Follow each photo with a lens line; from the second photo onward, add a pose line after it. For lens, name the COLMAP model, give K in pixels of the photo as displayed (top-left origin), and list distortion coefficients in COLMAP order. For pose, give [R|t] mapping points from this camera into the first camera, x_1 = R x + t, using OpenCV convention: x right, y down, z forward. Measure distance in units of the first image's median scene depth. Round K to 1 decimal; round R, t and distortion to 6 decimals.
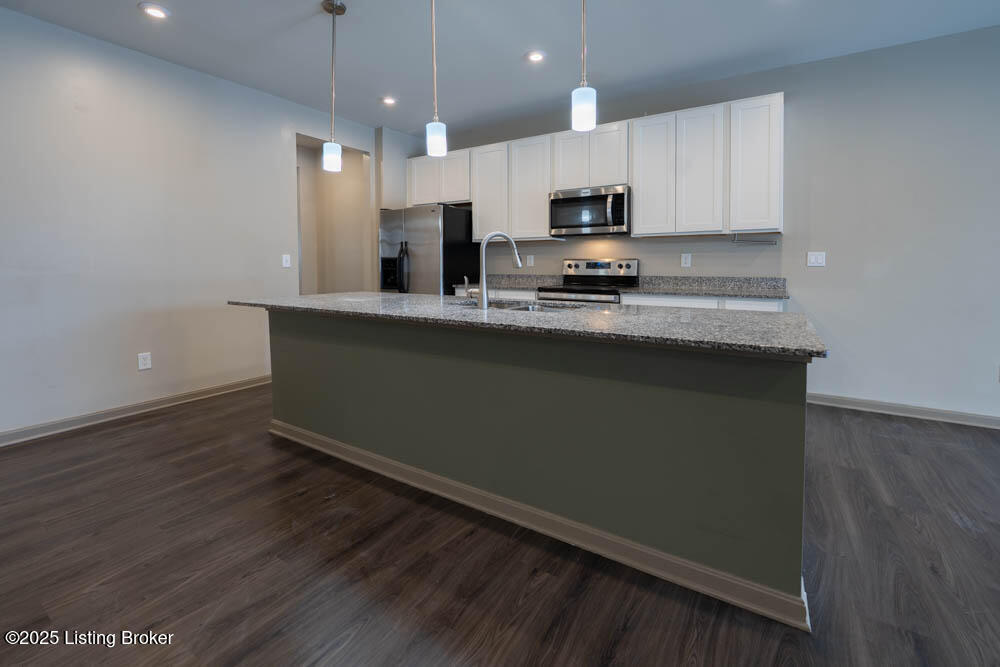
lens RADIAL K [[426.0, 0, 499.2], [0, 426.0, 302.0], [0, 0, 1]] dist [0.000117, 0.000064]
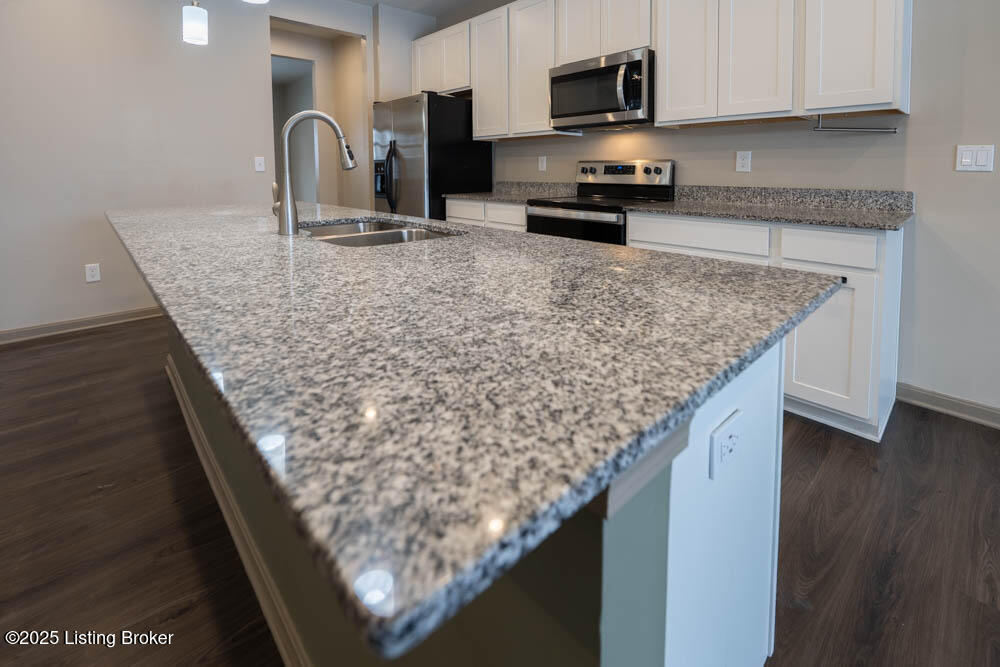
lens RADIAL K [[459.4, 0, 500.4], [0, 459.4, 223.1], [0, 0, 1]] dist [-0.009766, 0.000064]
pose [[0.971182, 0.028309, -0.236651, 0.247319], [-0.022157, 0.999345, 0.028612, -0.016935], [0.237306, -0.022544, 0.971173, 0.240352]]
